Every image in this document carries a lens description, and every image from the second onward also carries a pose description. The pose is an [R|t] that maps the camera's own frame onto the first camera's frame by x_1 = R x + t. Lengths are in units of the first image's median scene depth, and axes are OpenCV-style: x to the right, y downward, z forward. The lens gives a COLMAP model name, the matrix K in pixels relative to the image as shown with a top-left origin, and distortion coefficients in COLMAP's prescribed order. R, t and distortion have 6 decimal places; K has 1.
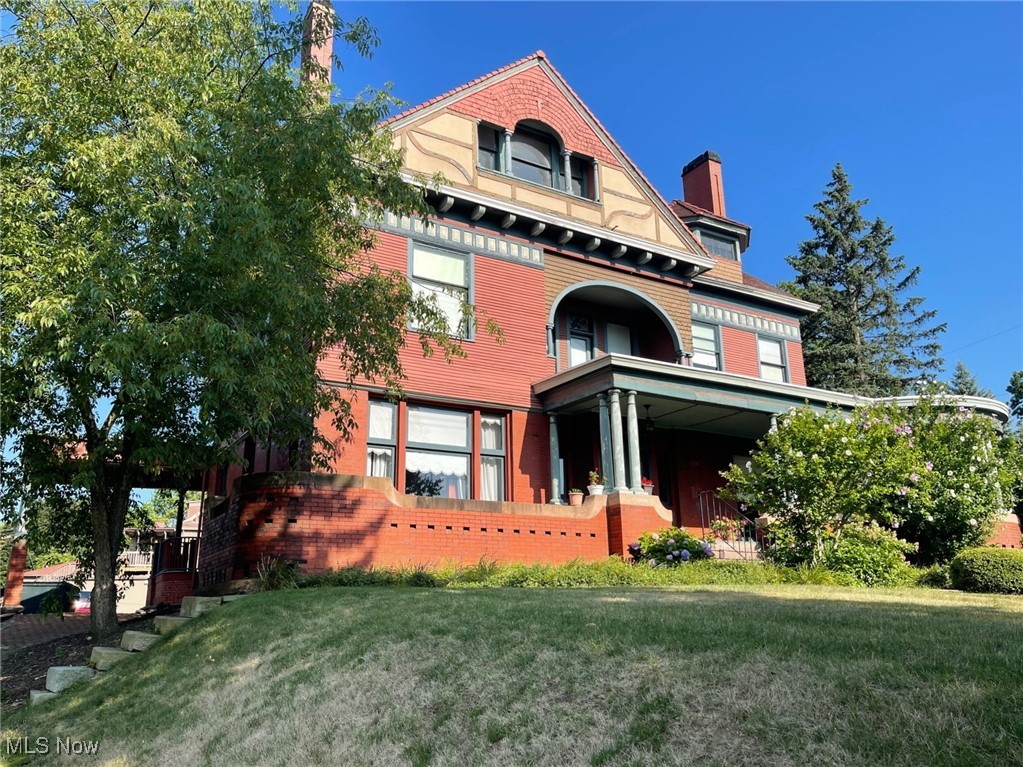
lens RADIAL K [[812.3, 0, 508.3], [0, 812.3, 385.4], [0, 0, 1]] dist [0.022048, -0.018138]
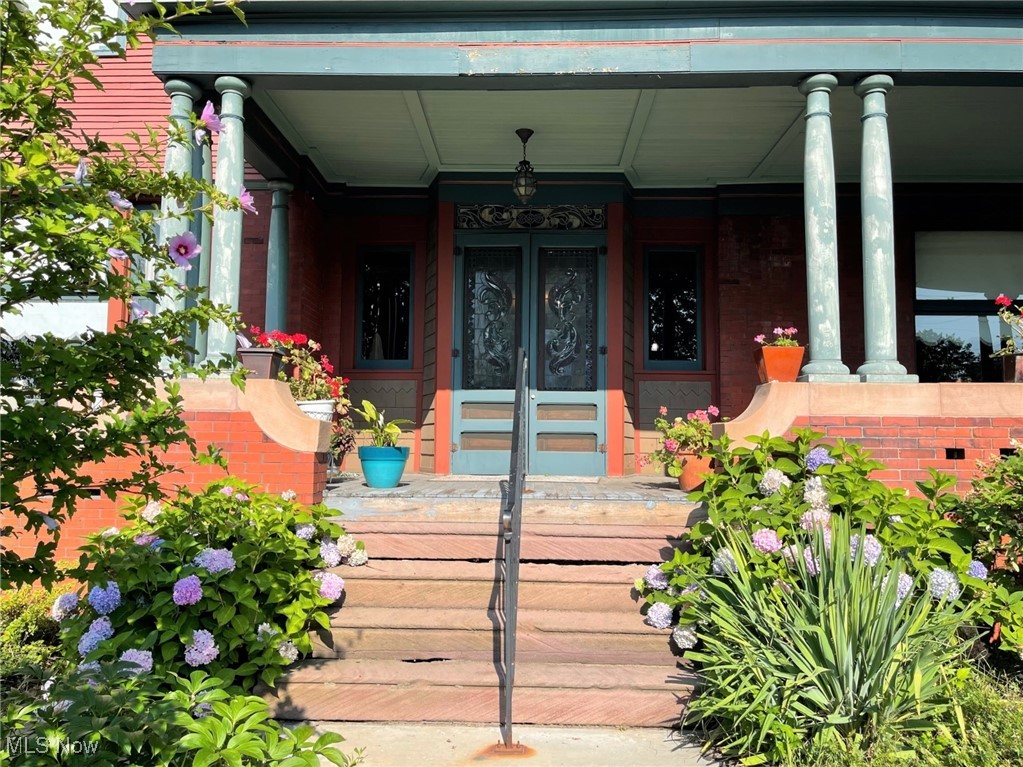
lens RADIAL K [[812.3, 0, 504.8], [0, 812.3, 383.8], [0, 0, 1]] dist [0.022048, -0.018138]
pose [[0.844608, -0.019580, -0.535026, 0.392431], [0.126774, 0.978225, 0.164330, 0.082830], [0.520159, -0.206622, 0.828699, 0.678200]]
